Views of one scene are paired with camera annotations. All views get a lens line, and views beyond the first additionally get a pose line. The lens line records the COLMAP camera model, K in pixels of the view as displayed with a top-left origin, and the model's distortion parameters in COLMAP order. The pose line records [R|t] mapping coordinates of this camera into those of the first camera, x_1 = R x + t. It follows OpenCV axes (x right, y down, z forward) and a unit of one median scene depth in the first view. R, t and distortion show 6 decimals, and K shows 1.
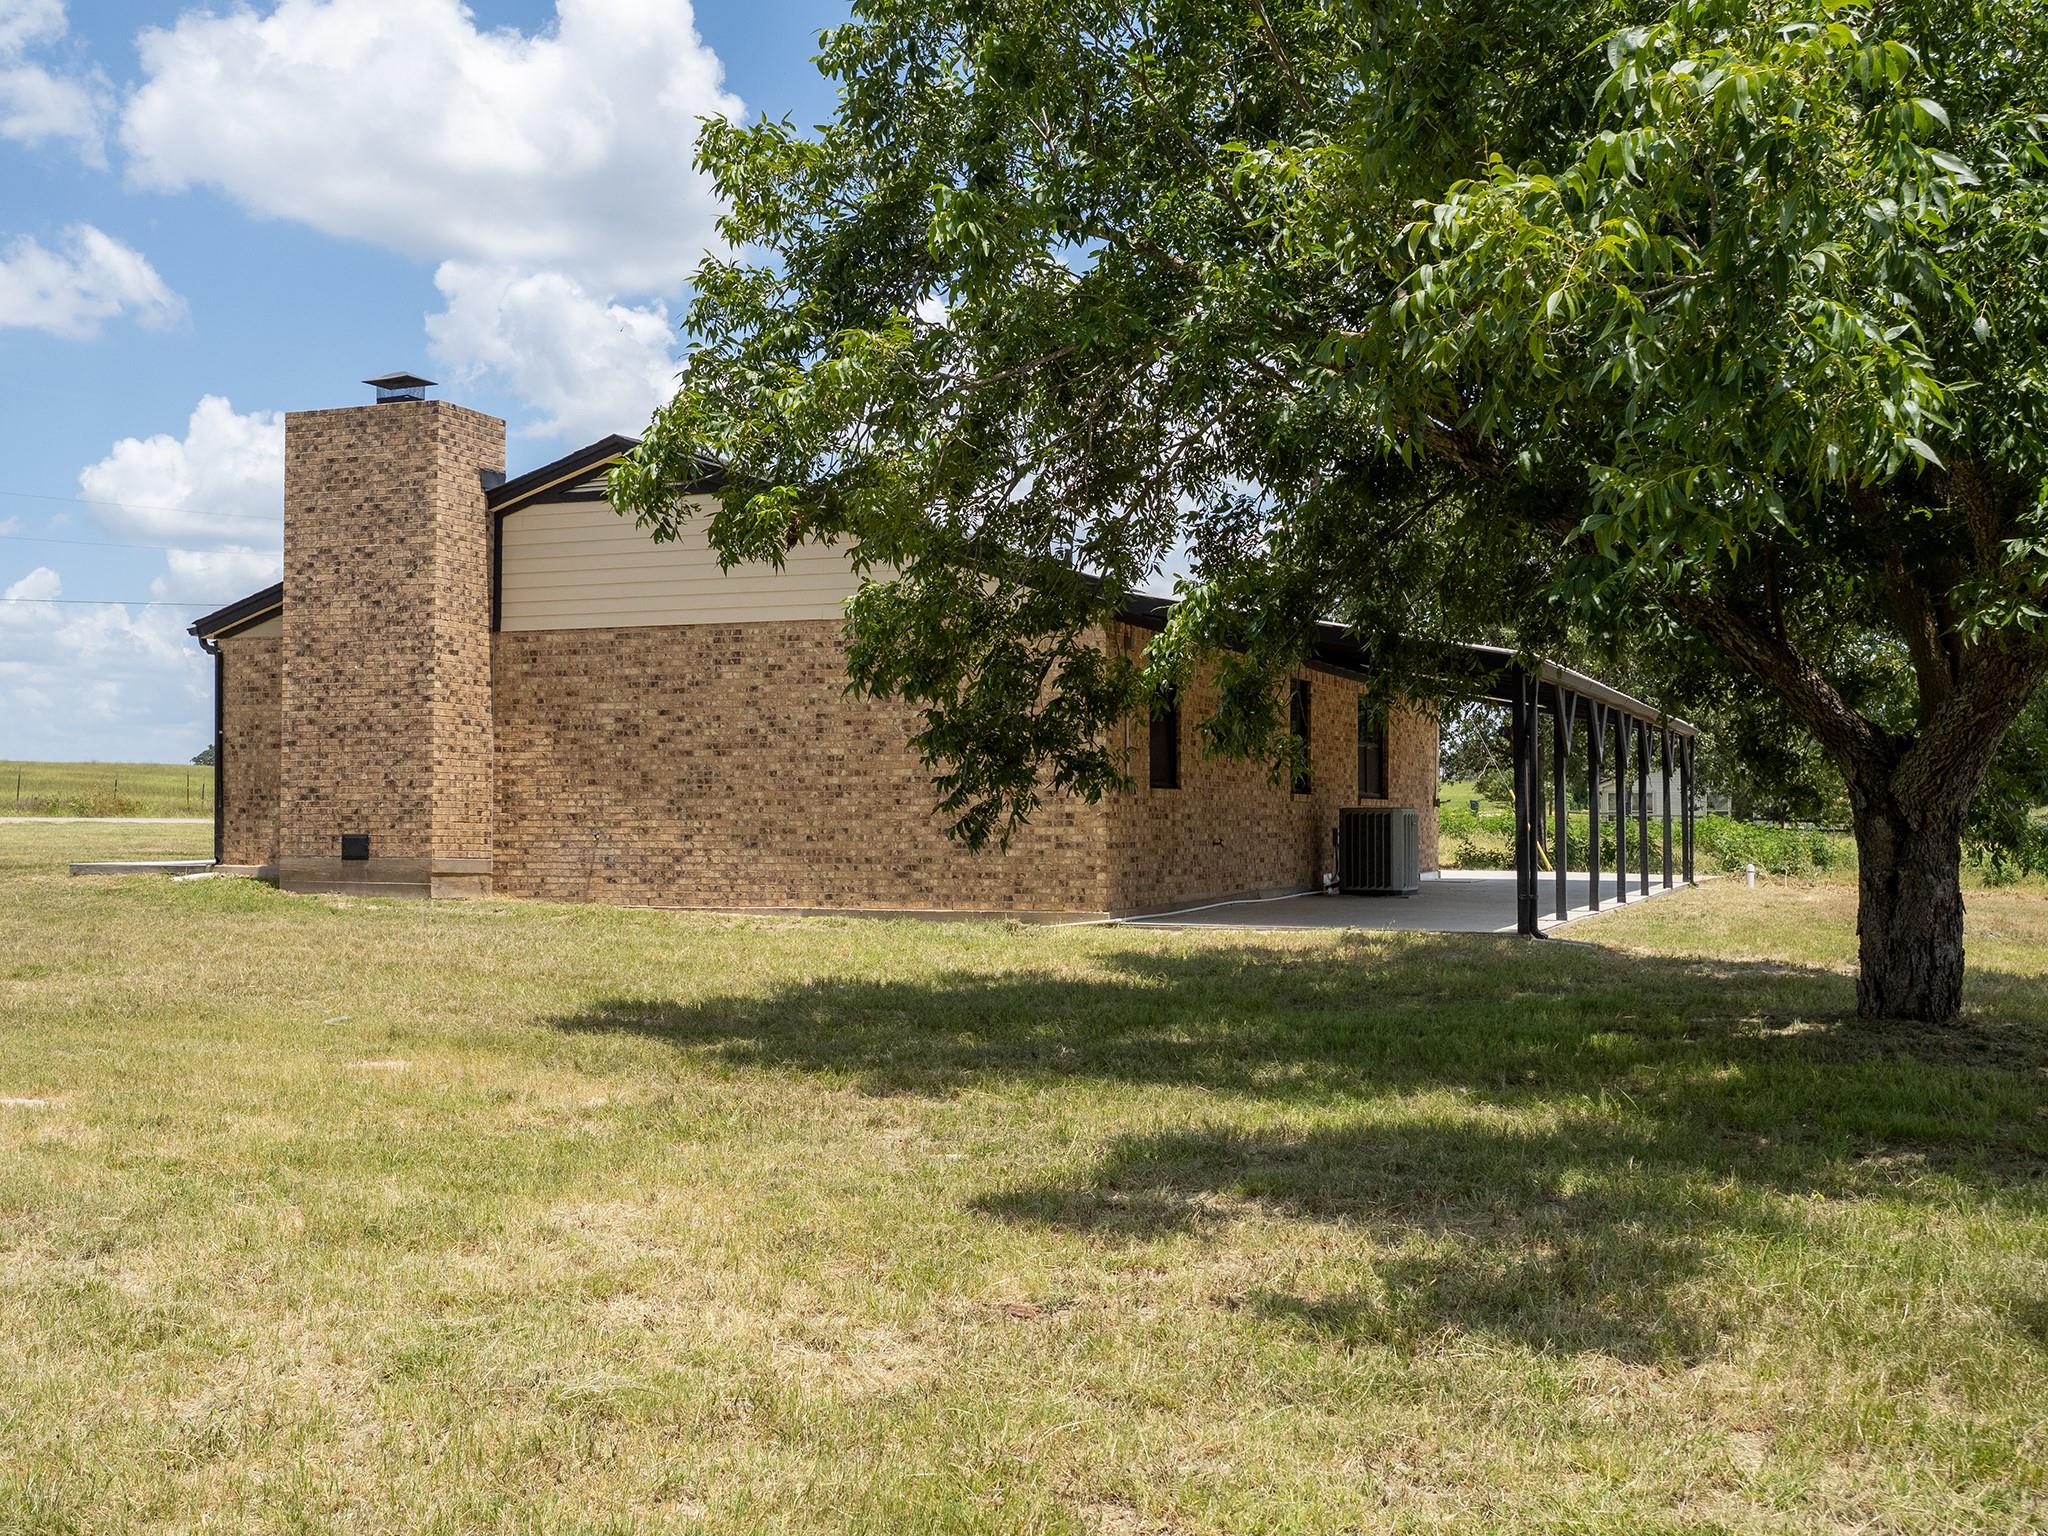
lens RADIAL K [[2154.6, 0, 1024.0], [0, 2154.6, 768.0], [0, 0, 1]] dist [-0.000114, -0.000100]
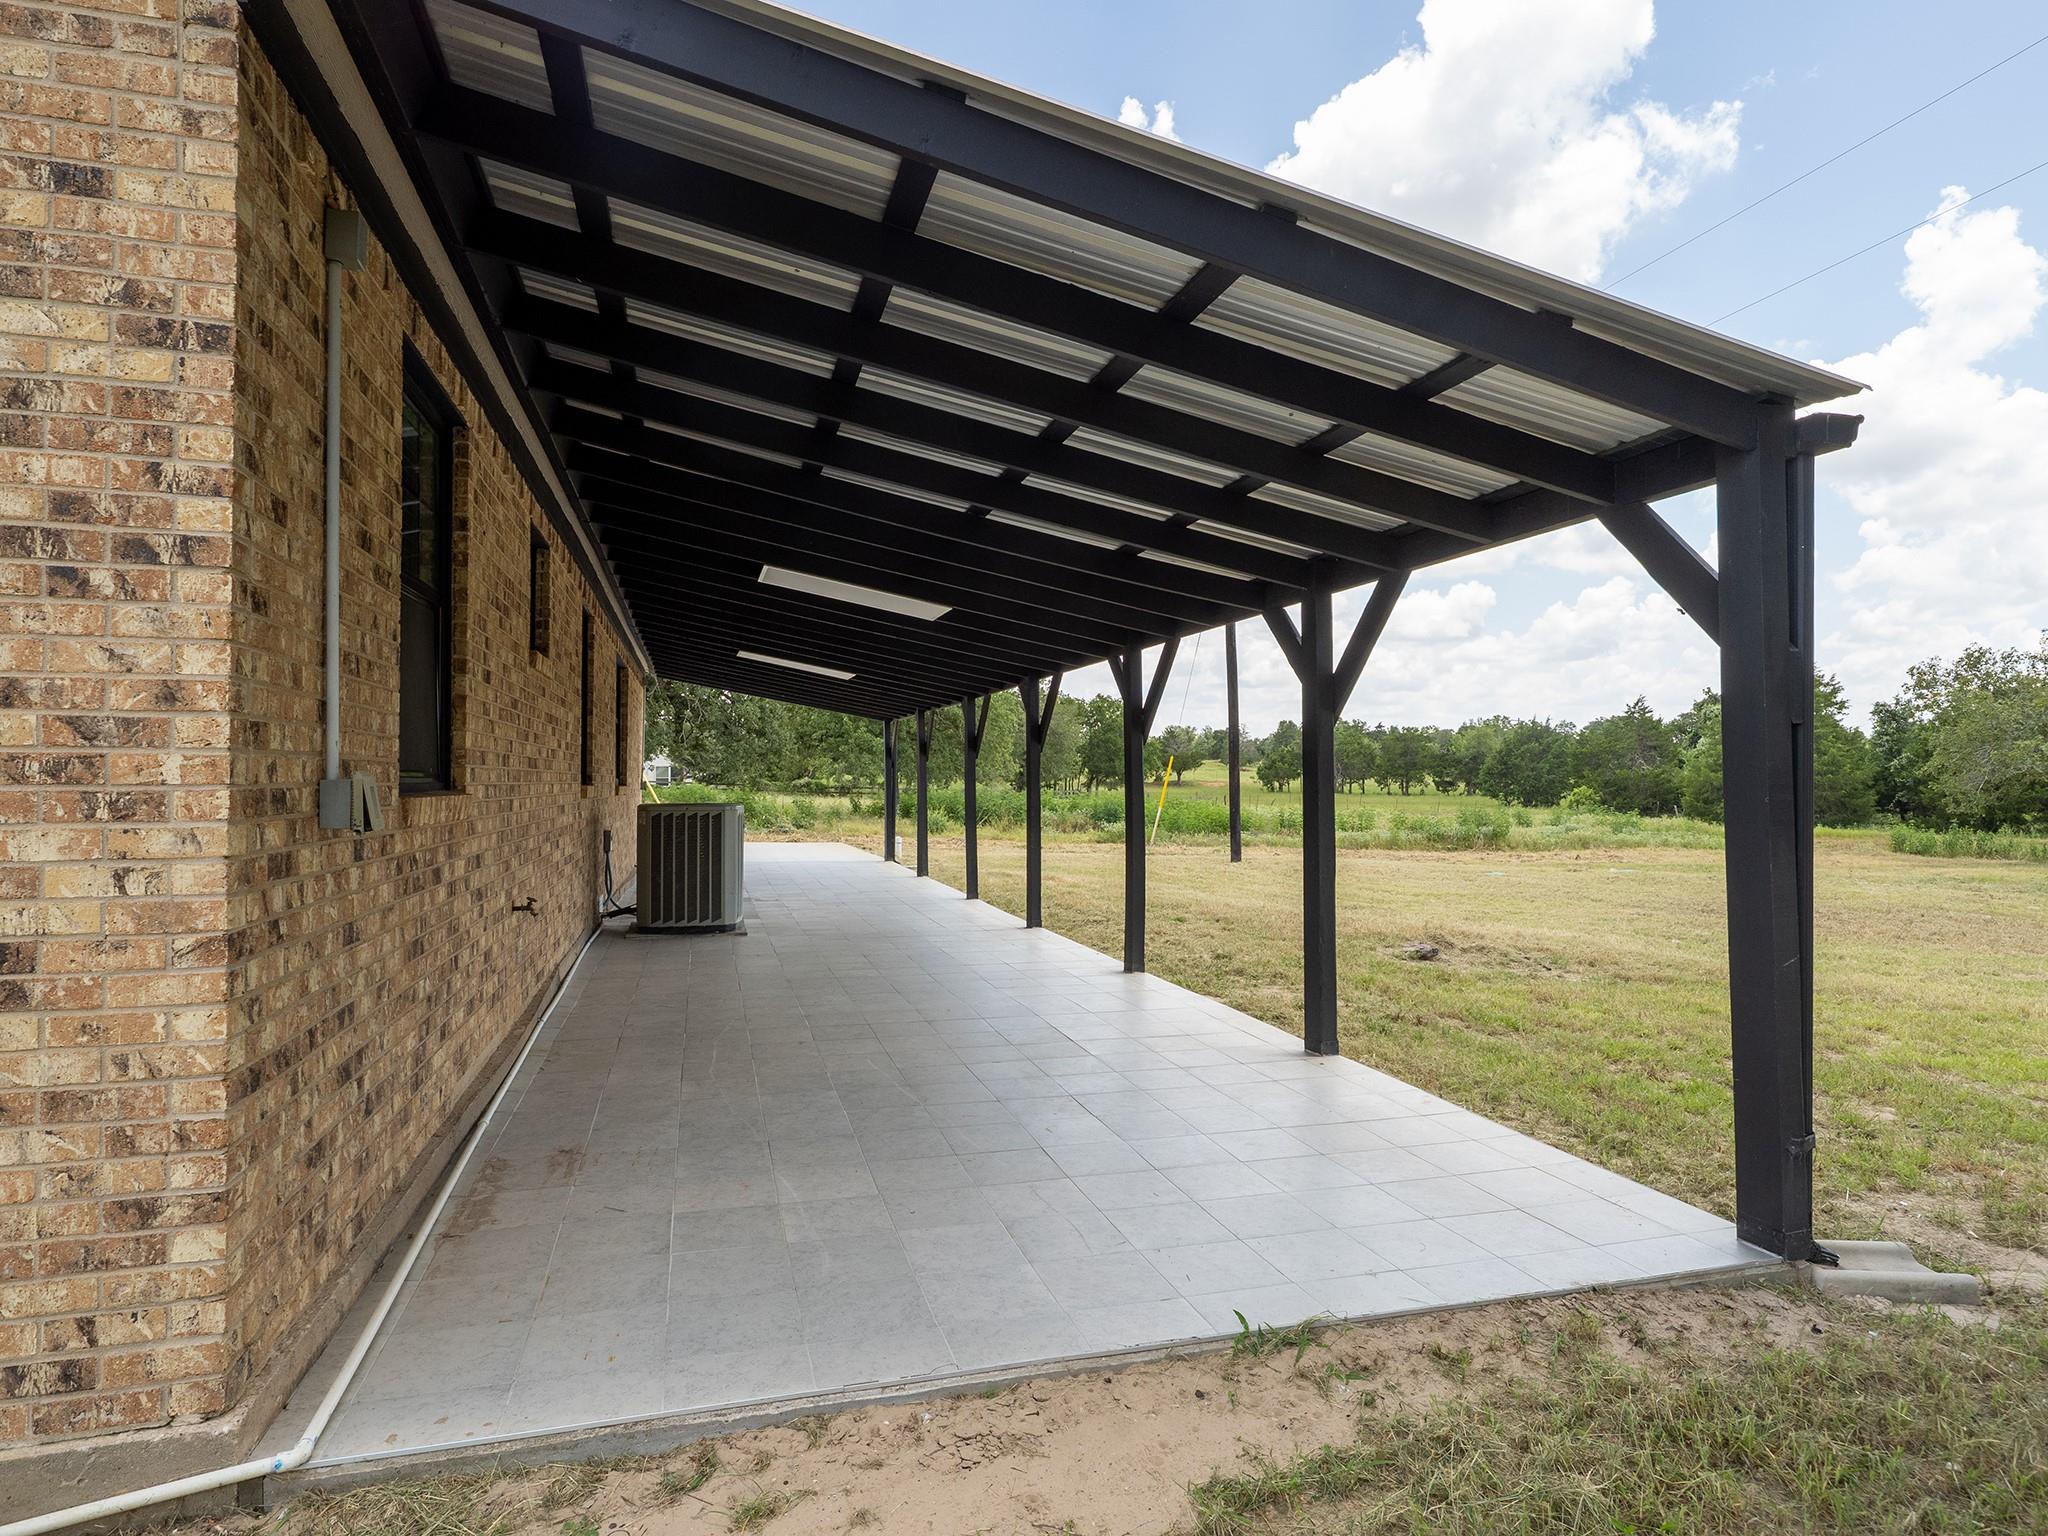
lens RADIAL K [[1169.0, 0, 1018.2], [0, 1169.0, 758.3], [0, 0, 1]] dist [0.004062, -0.000131]
pose [[0.804145, 0.007460, 0.594386, 0.031152], [-0.009950, 0.999950, 0.000912, 0.002819], [-0.594349, -0.006647, 0.804180, 0.837030]]
